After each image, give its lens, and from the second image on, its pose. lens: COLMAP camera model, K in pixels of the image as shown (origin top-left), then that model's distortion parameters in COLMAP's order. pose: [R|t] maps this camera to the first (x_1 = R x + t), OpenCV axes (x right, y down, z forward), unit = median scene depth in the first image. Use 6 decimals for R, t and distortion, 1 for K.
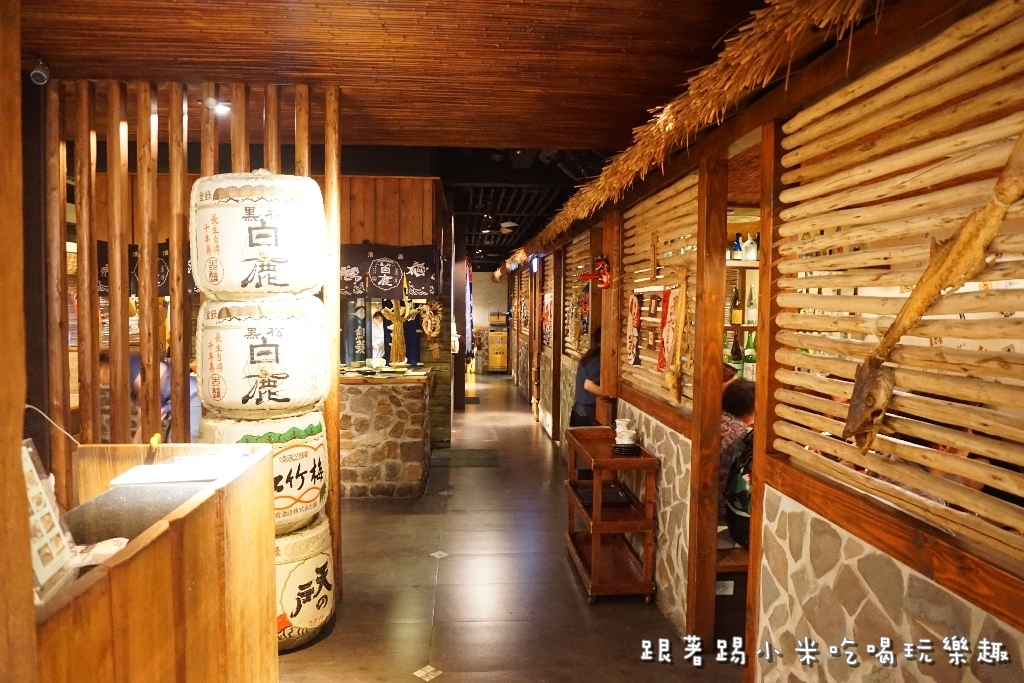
lens RADIAL K [[681.9, 0, 512.0], [0, 681.9, 341.5], [0, 0, 1]] dist [-0.044504, 0.002261]
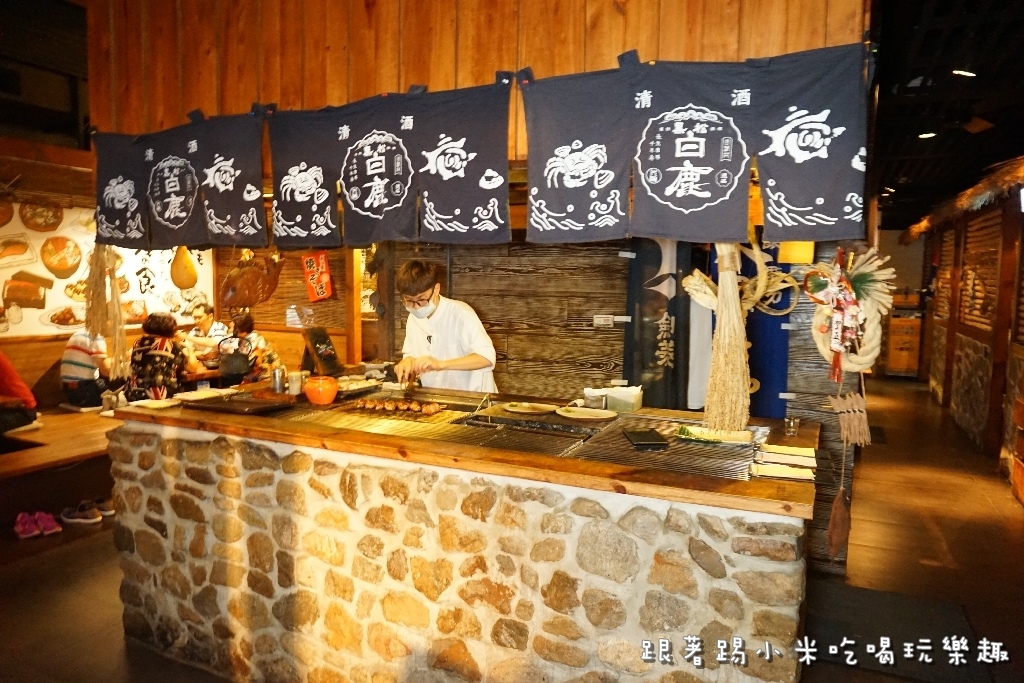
lens RADIAL K [[681.9, 0, 512.0], [0, 681.9, 341.5], [0, 0, 1]] dist [-0.044504, 0.002261]
pose [[0.872263, 0.048205, -0.486656, -0.102559], [-0.029625, 0.998511, 0.045806, -0.028603], [0.488140, -0.025537, 0.872392, 0.688977]]
